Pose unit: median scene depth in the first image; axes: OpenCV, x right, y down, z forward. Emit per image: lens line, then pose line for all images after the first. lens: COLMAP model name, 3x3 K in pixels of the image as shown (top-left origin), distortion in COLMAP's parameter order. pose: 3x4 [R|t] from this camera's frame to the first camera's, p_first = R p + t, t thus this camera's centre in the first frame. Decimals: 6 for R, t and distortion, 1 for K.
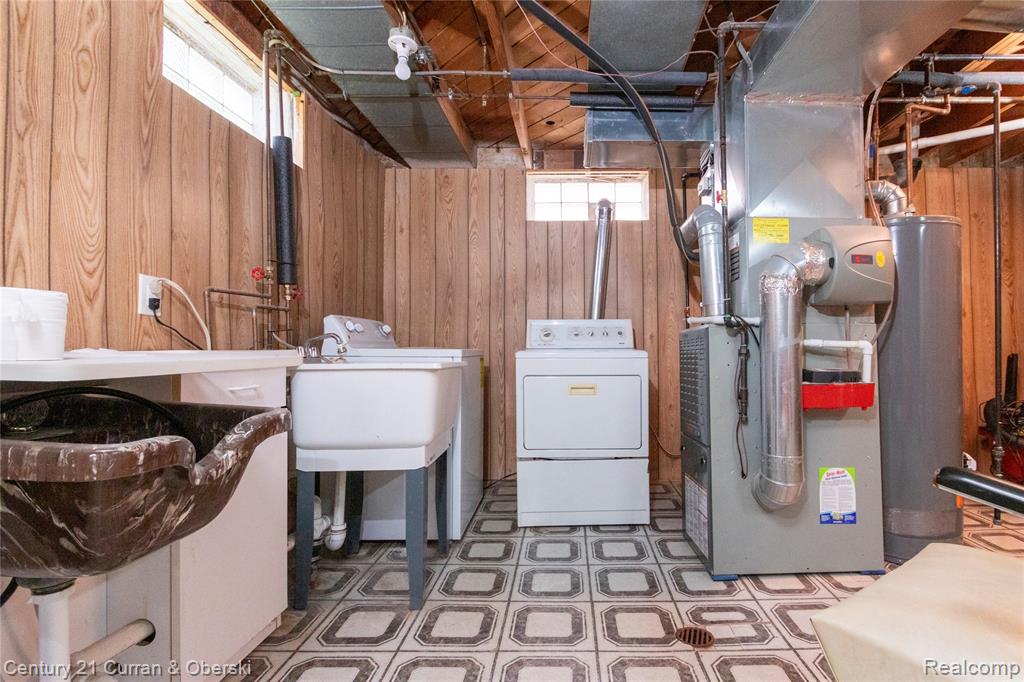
lens RADIAL K [[478.7, 0, 514.1], [0, 478.7, 359.6], [0, 0, 1]] dist [-0.000729, -0.000677]
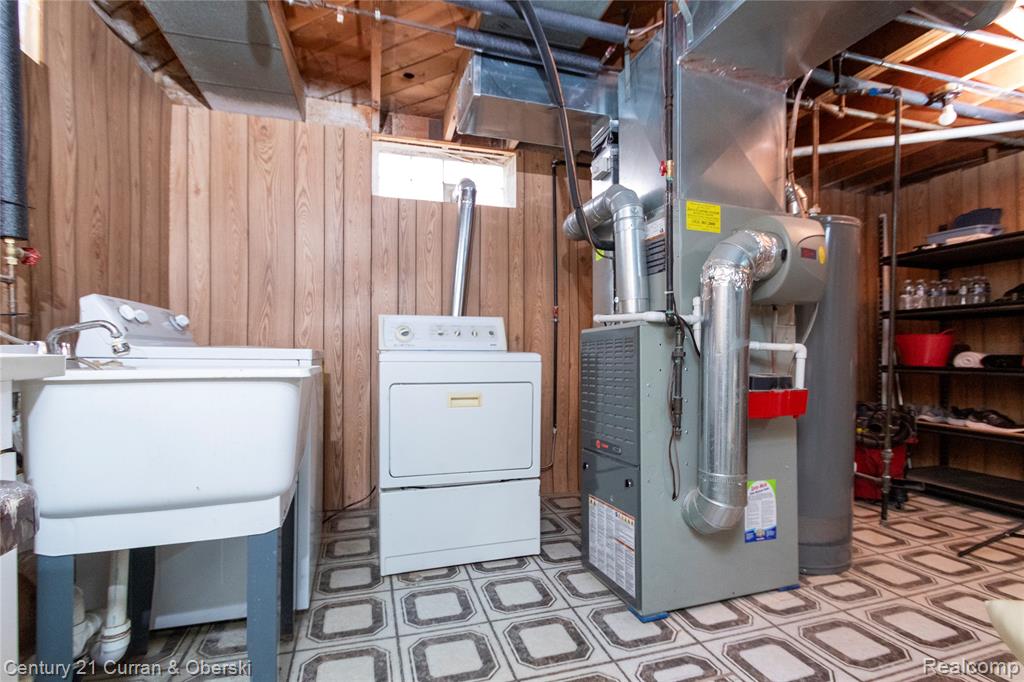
lens RADIAL K [[517.9, 0, 510.9], [0, 517.9, 368.4], [0, 0, 1]] dist [0.001116, -0.000896]
pose [[0.945705, -0.001808, 0.325021, -0.069897], [-0.001423, 0.999952, 0.009702, -0.000269], [-0.325023, -0.009638, 0.945657, 0.136954]]
